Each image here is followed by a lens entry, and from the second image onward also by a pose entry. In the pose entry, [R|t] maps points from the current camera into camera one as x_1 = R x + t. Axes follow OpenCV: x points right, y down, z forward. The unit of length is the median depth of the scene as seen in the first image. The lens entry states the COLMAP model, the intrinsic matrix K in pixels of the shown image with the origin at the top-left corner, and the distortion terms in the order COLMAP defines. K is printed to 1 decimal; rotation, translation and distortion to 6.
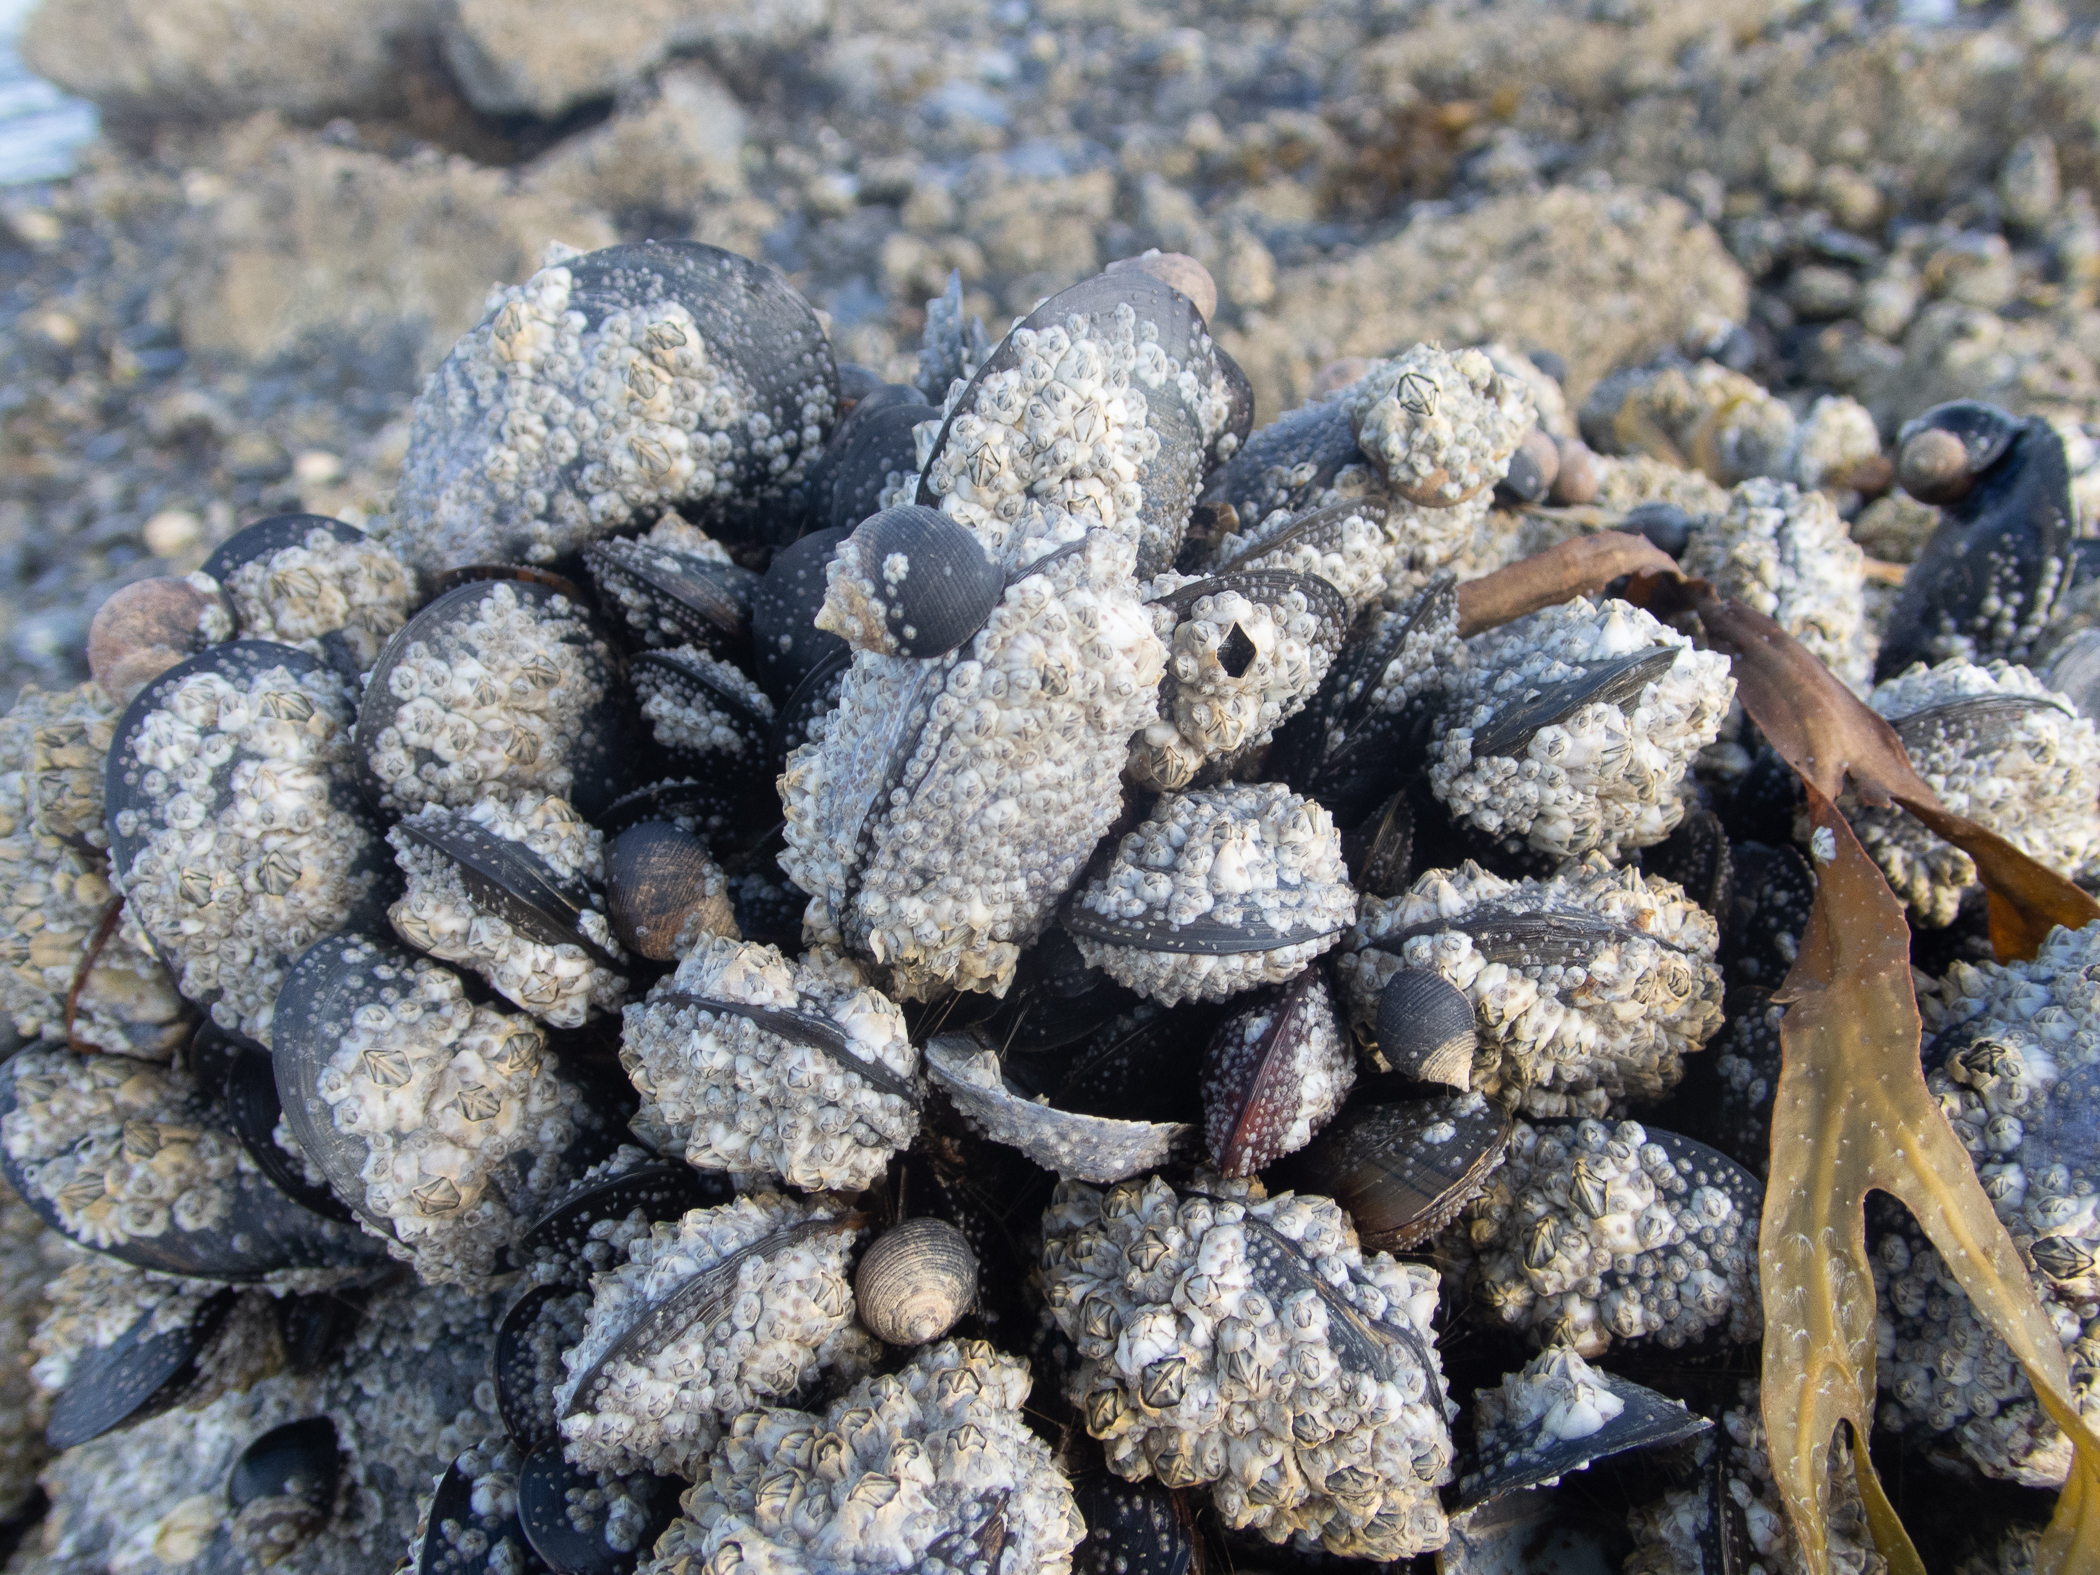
lens RADIAL K [[1988.8, 0, 1050.0], [0, 1988.8, 787.5], [0, 0, 1]] dist [0.049657, -0.026823]
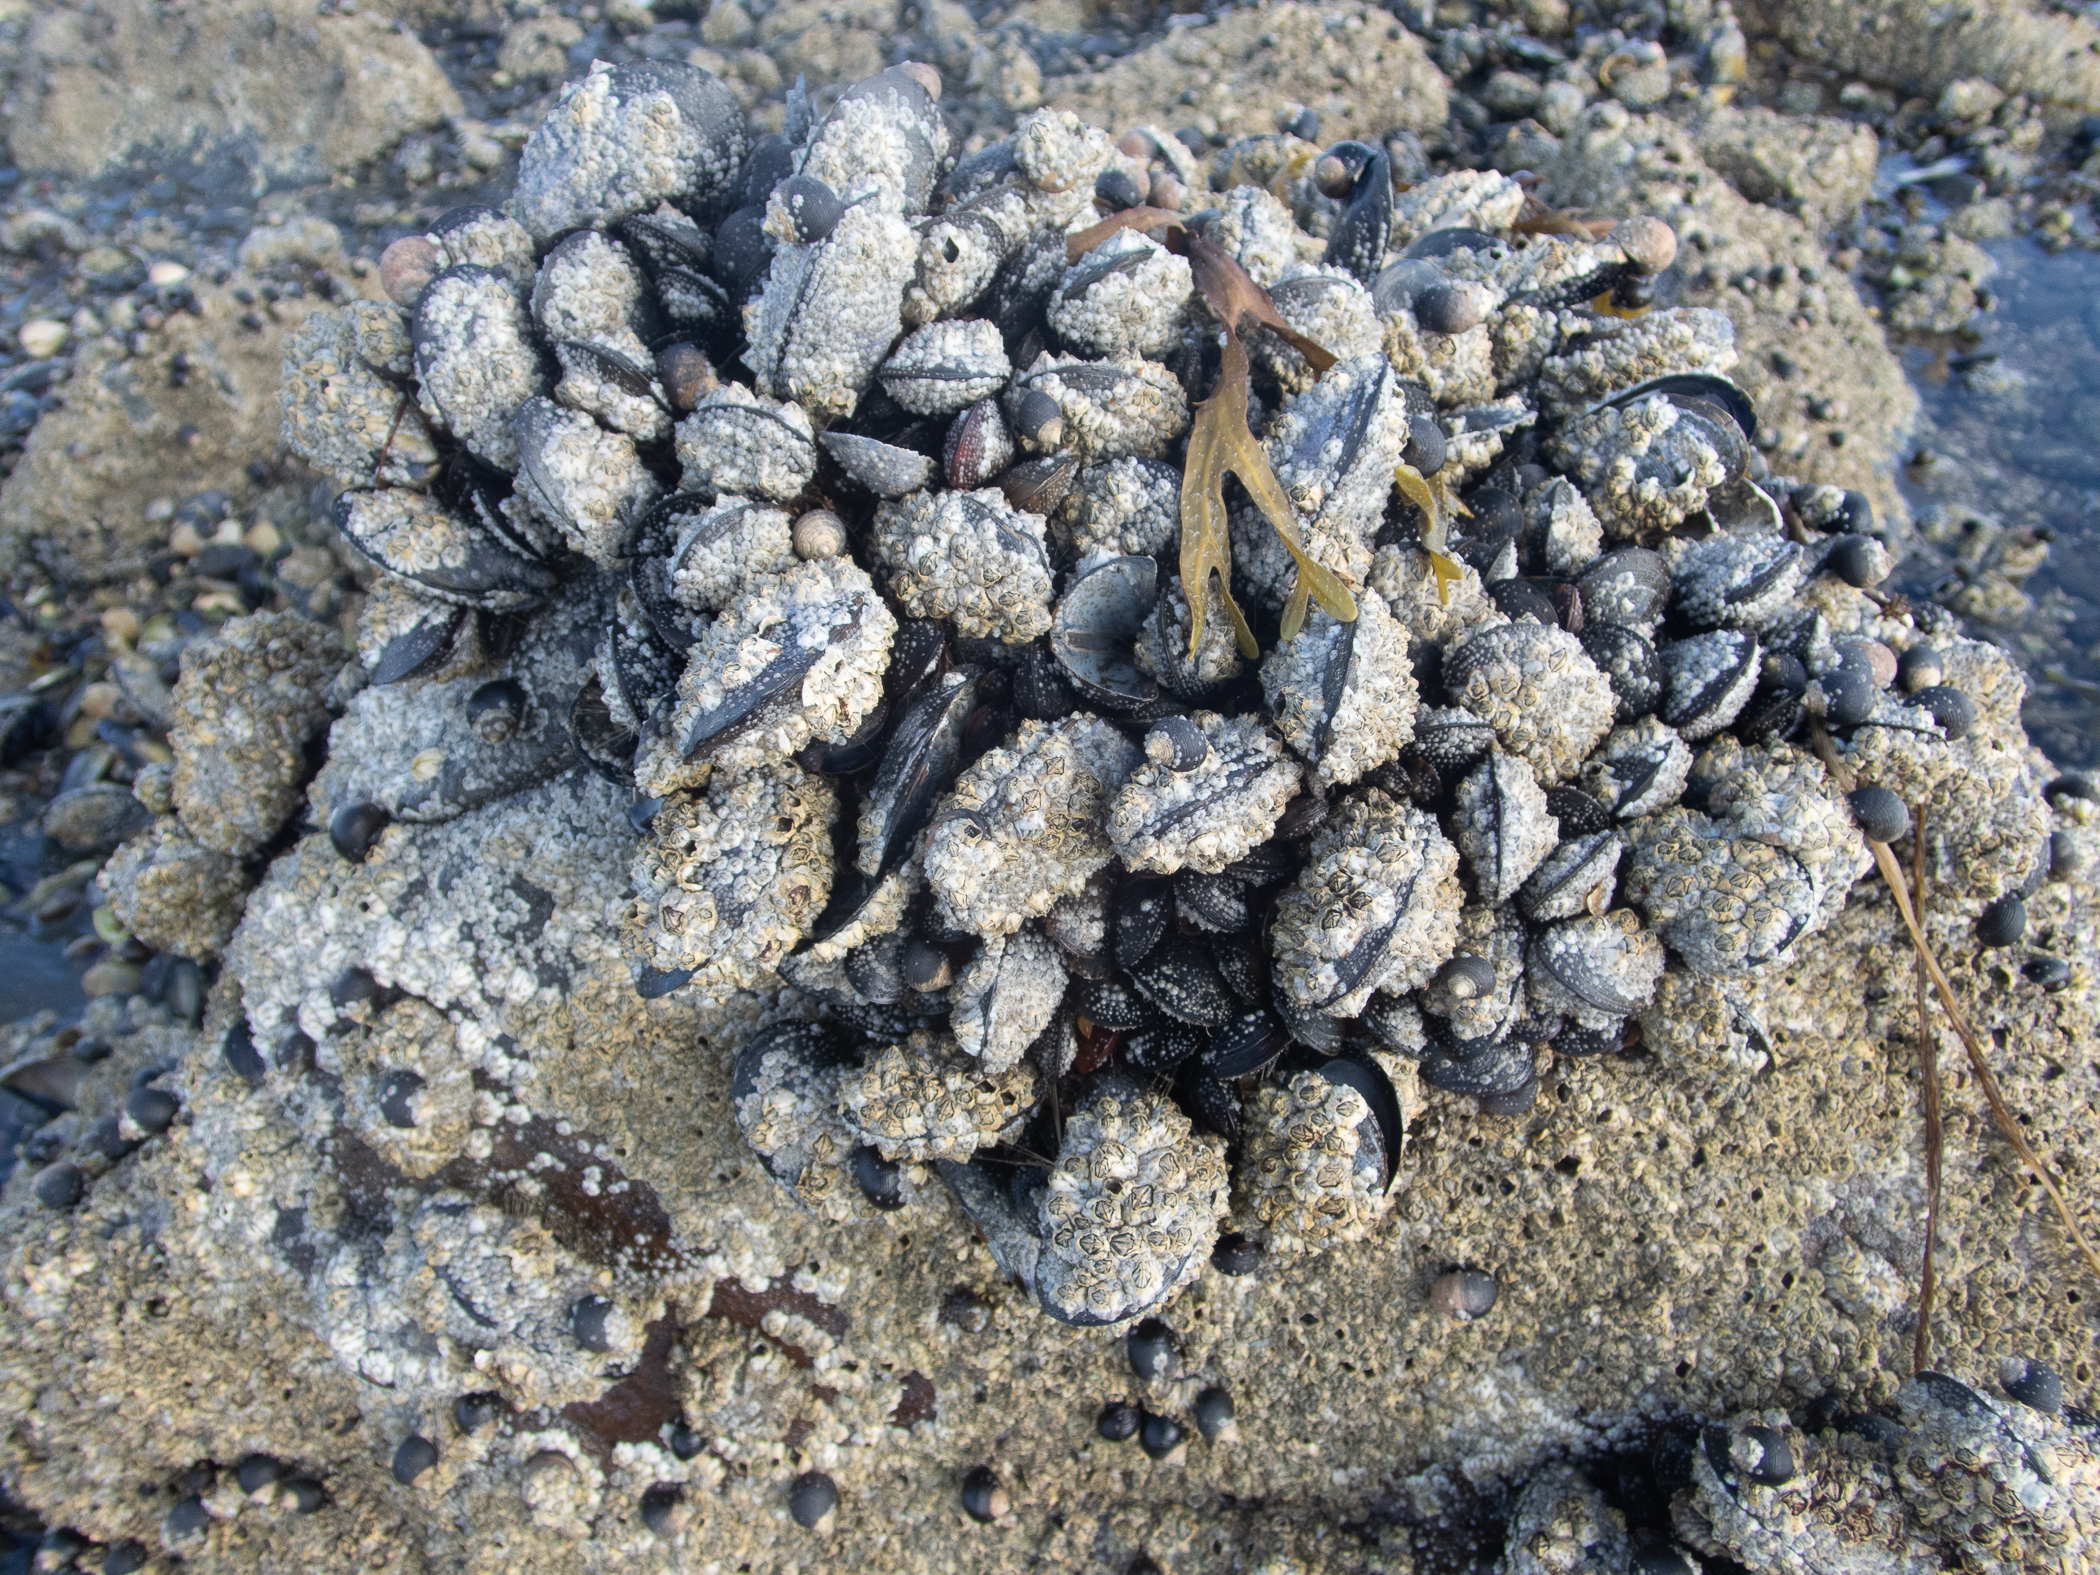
lens RADIAL K [[1988.8, 0, 1050.0], [0, 1988.8, 787.5], [0, 0, 1]] dist [0.049657, -0.026823]
pose [[0.994891, -0.045150, 0.090291, -0.021409], [0.037271, 0.995501, 0.087117, 0.325305], [-0.093818, -0.083307, 0.992098, -1.209512]]
